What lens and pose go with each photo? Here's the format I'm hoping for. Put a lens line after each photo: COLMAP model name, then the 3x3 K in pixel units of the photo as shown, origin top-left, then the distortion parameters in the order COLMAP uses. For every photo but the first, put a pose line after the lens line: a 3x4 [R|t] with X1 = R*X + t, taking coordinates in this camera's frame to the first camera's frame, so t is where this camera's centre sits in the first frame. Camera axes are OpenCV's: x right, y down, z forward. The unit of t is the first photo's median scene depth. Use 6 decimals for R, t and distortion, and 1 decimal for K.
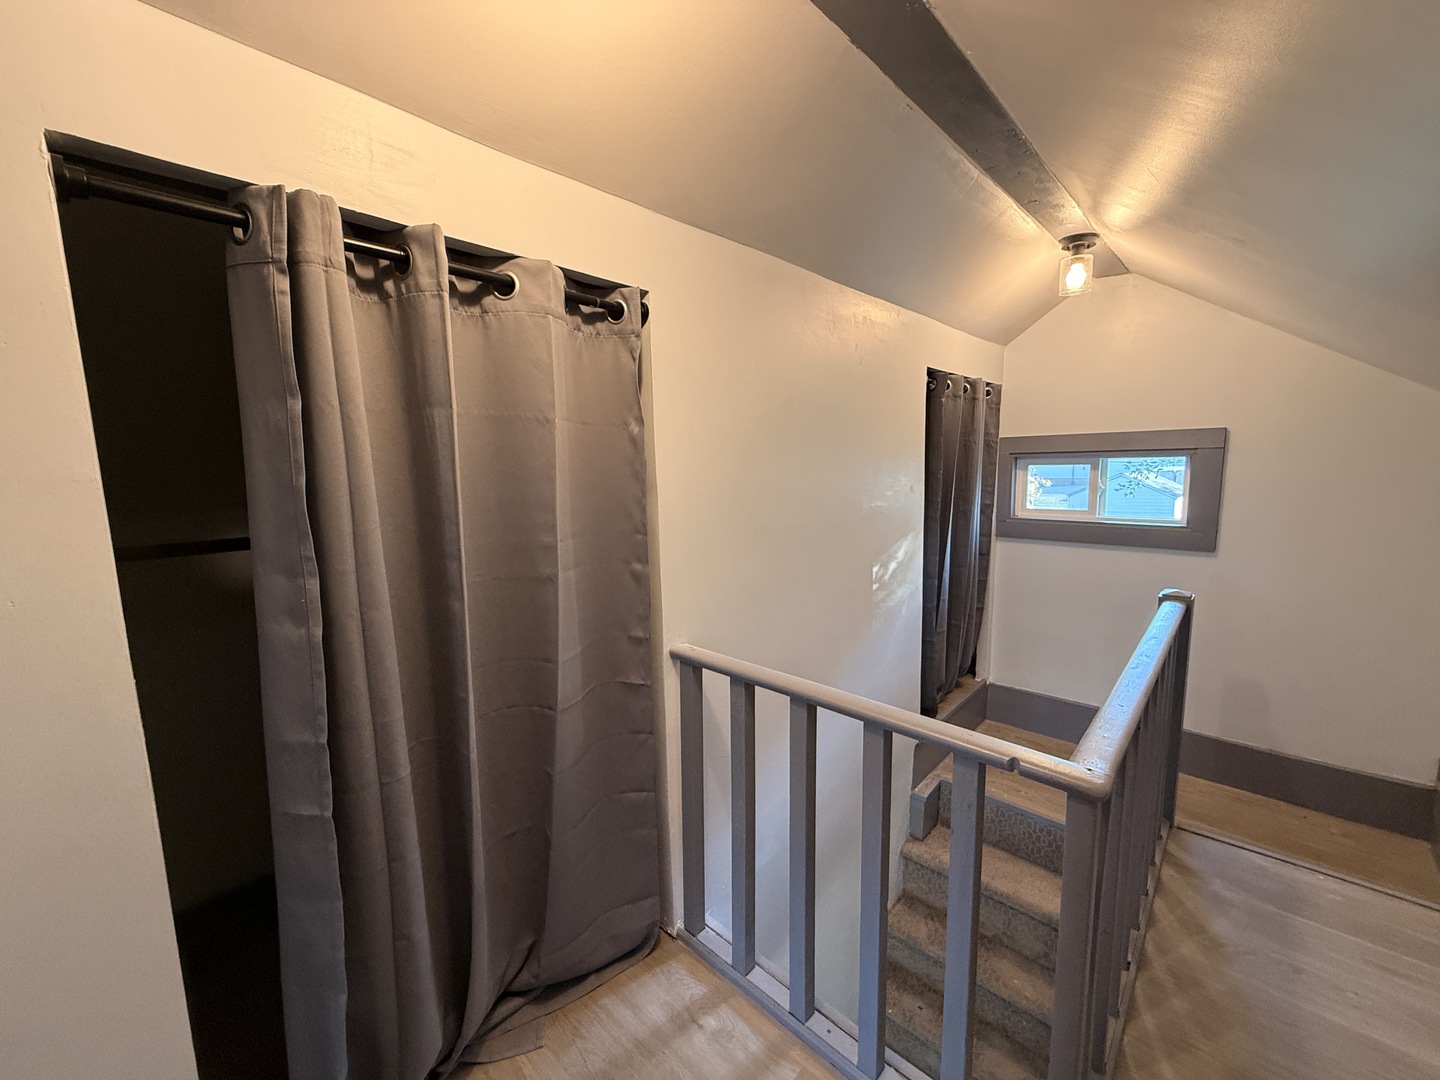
lens RADIAL K [[572.5, 0, 721.5], [0, 572.5, 540.0], [0, 0, 1]] dist [0.000476, 0.000539]
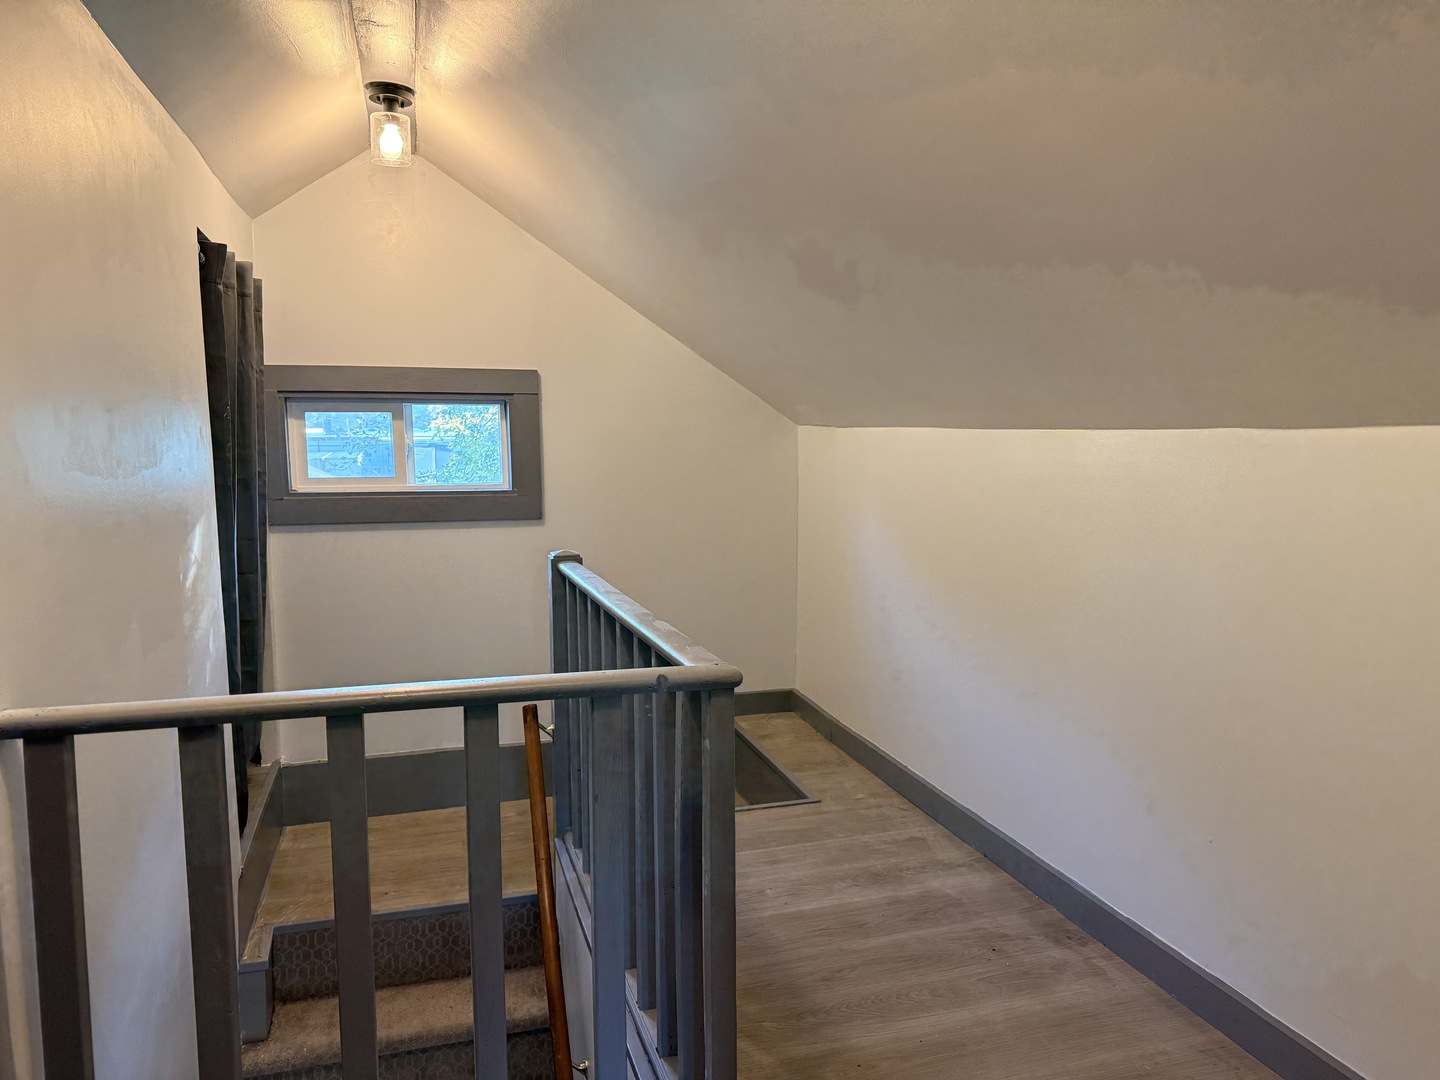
lens RADIAL K [[1022.4, 0, 725.3], [0, 1022.4, 538.3], [0, 0, 1]] dist [0.008009, -0.000711]
pose [[0.498947, -0.068719, 0.863904, -0.286625], [0.106839, 0.994125, 0.017373, 0.051942], [-0.860022, 0.083630, 0.503357, 0.032067]]
